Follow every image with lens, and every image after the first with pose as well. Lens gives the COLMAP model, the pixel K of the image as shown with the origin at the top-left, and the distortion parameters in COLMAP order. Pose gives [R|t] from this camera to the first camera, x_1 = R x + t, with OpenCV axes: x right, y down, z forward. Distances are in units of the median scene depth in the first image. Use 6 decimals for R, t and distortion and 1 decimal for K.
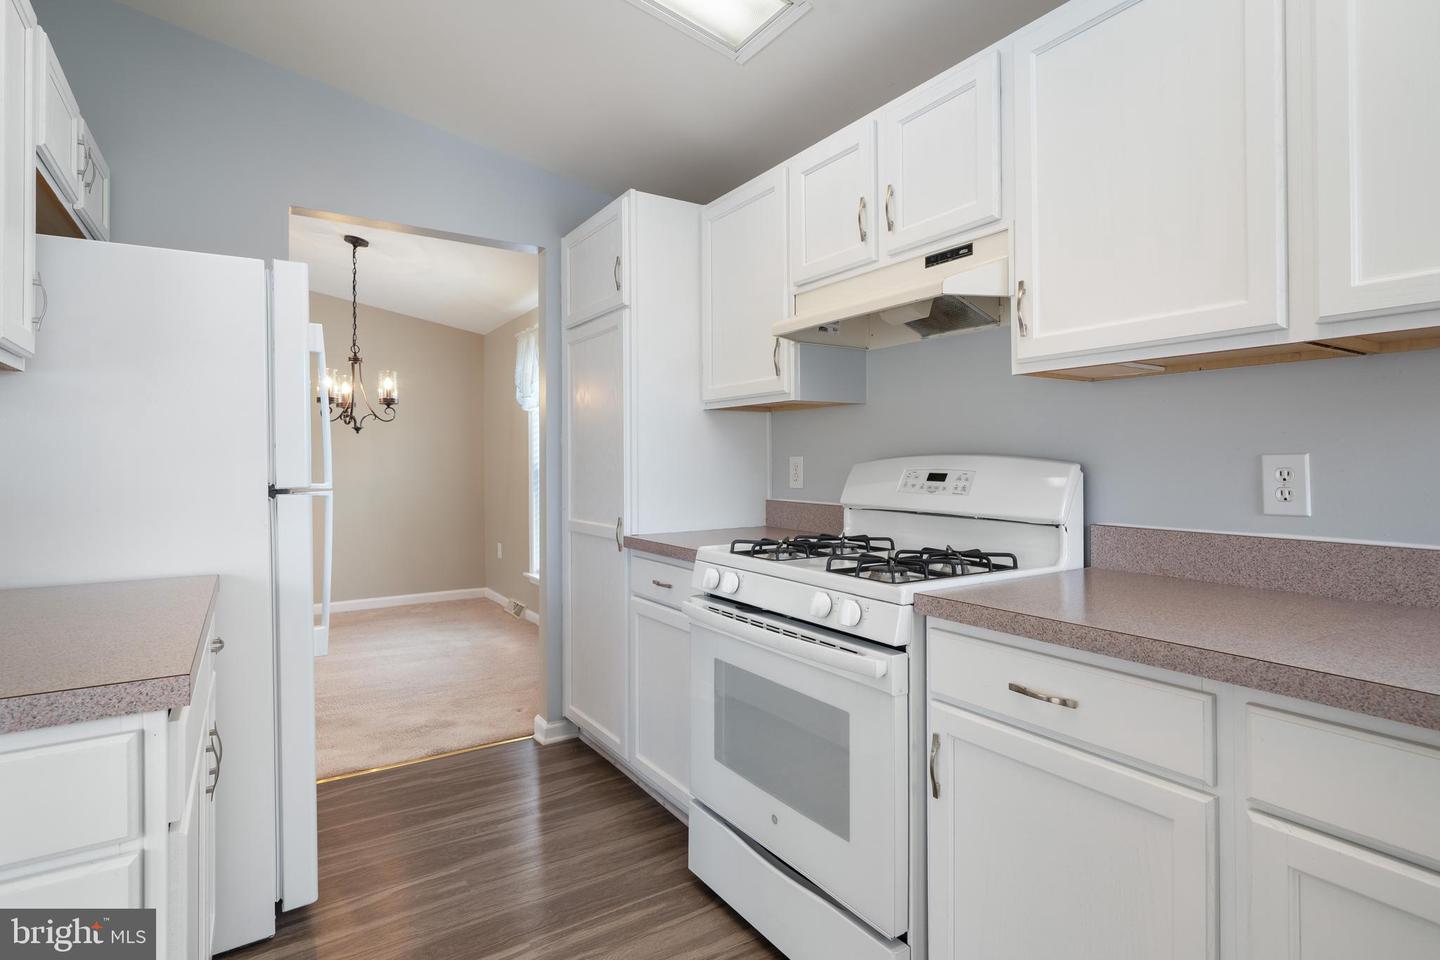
lens RADIAL K [[725.5, 0, 713.6], [0, 725.5, 459.1], [0, 0, 1]] dist [0.001091, 0.000150]
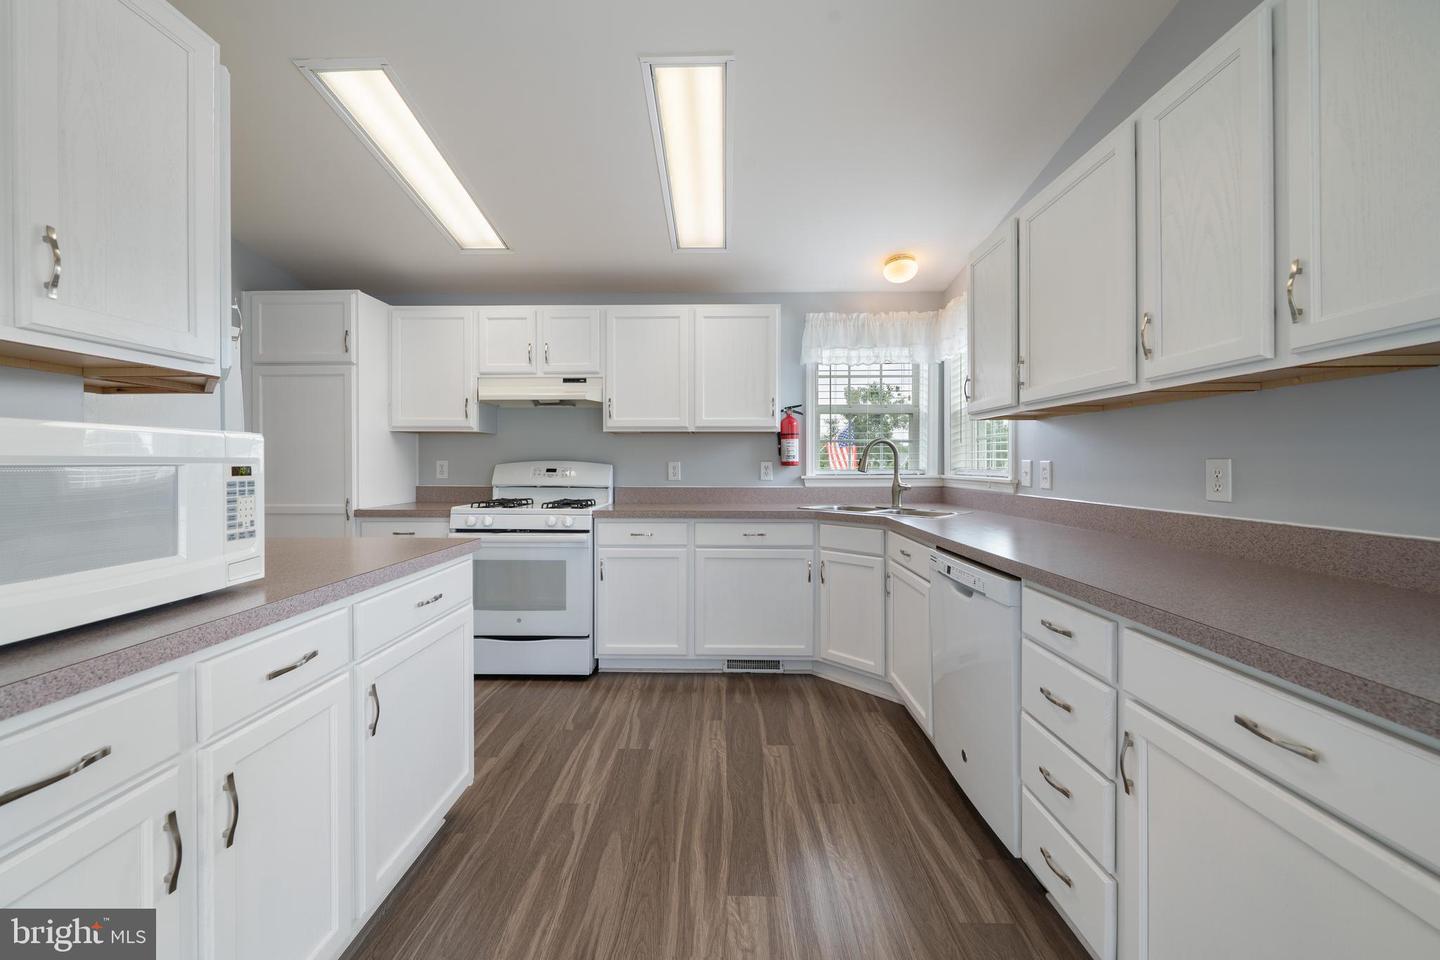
lens RADIAL K [[563.5, 0, 712.8], [0, 563.5, 465.5], [0, 0, 1]] dist [-0.000459, 0.000013]
pose [[0.558352, 0.001114, 0.829603, -0.896479], [-0.005631, 0.999981, 0.002446, 0.002284], [-0.829585, -0.006037, 0.558348, -0.415064]]
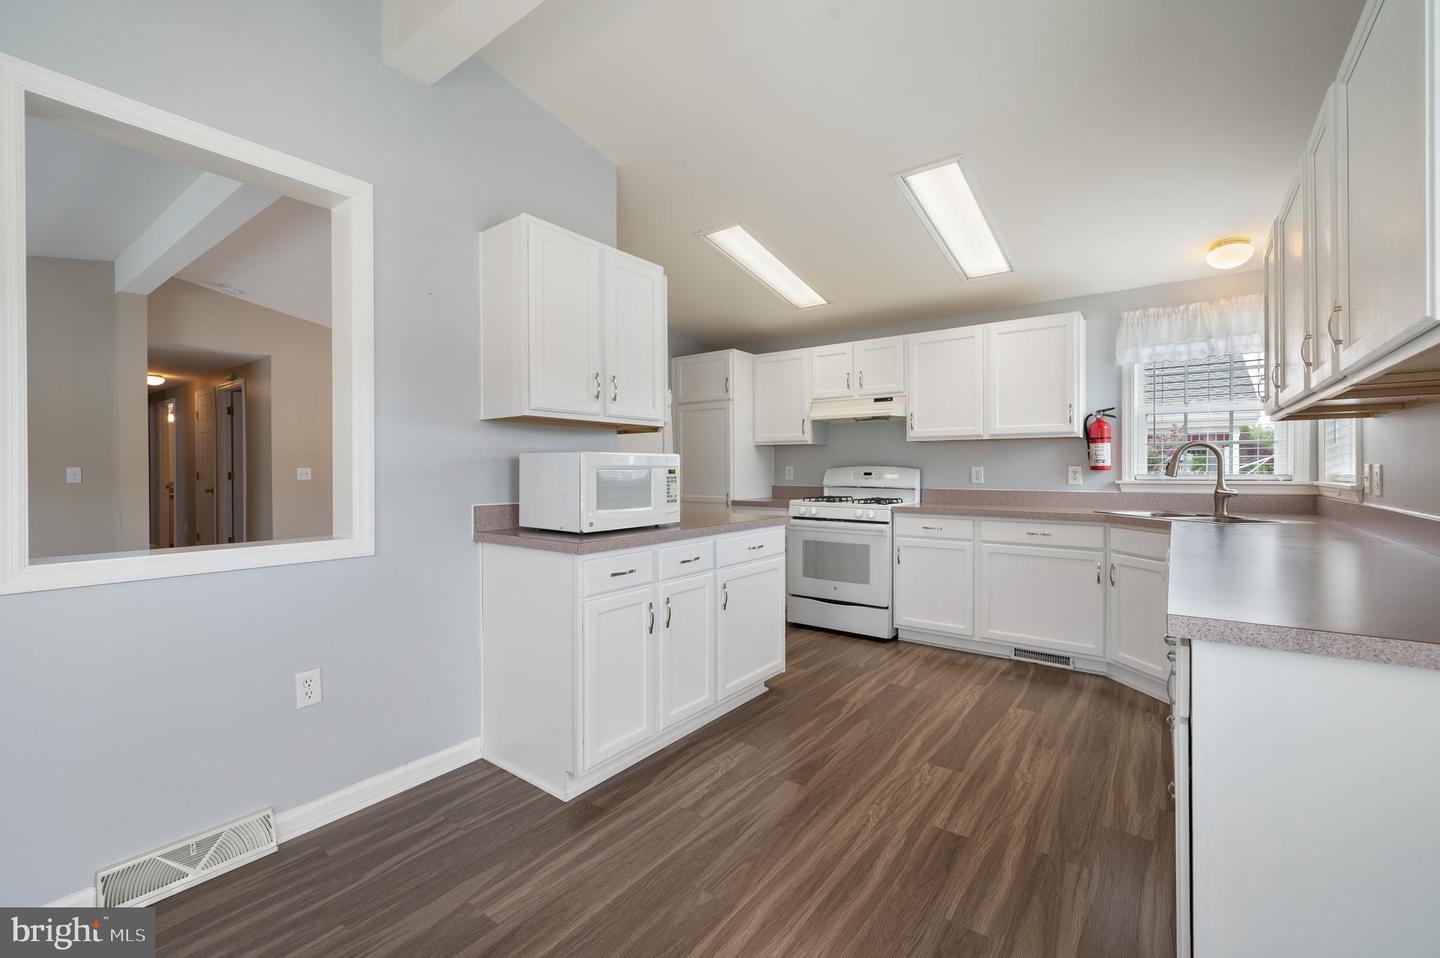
lens RADIAL K [[604.4, 0, 714.4], [0, 604.4, 471.5], [0, 0, 1]] dist [0.000358, -0.000001]
pose [[0.938726, 0.001412, 0.344660, -1.060995], [-0.003888, 0.999971, 0.006493, 0.002426], [-0.344641, -0.007436, 0.938705, -0.984219]]
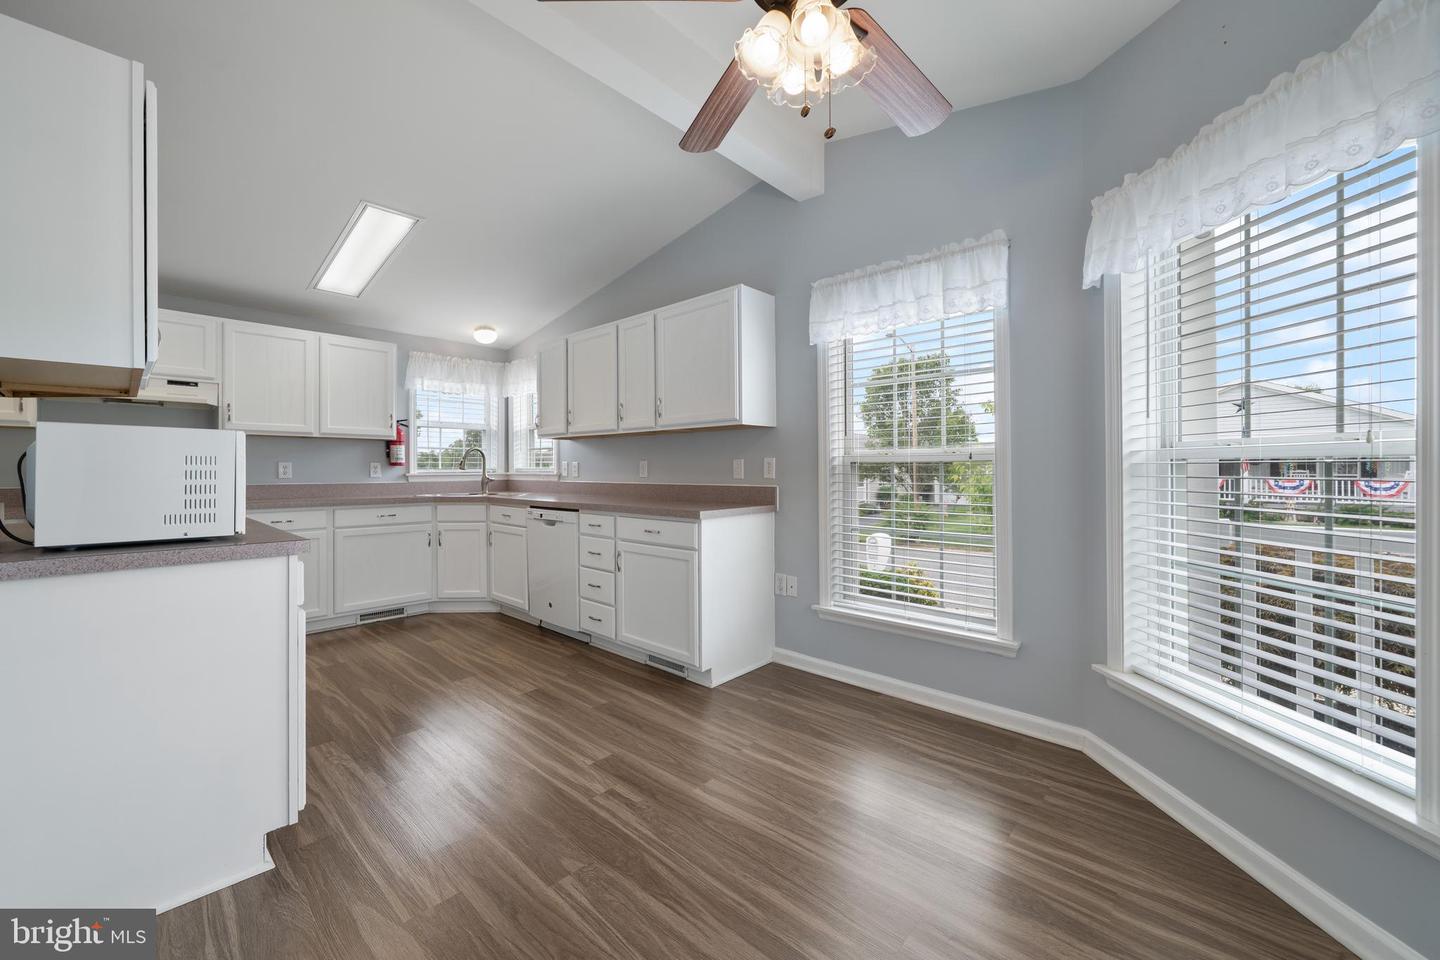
lens RADIAL K [[563.5, 0, 712.8], [0, 563.5, 465.5], [0, 0, 1]] dist [-0.000459, 0.000013]
pose [[-0.247445, 0.011609, 0.968832, -1.868263], [-0.000805, 0.999925, -0.012188, 0.032848], [-0.968901, -0.003796, -0.247418, -0.304506]]
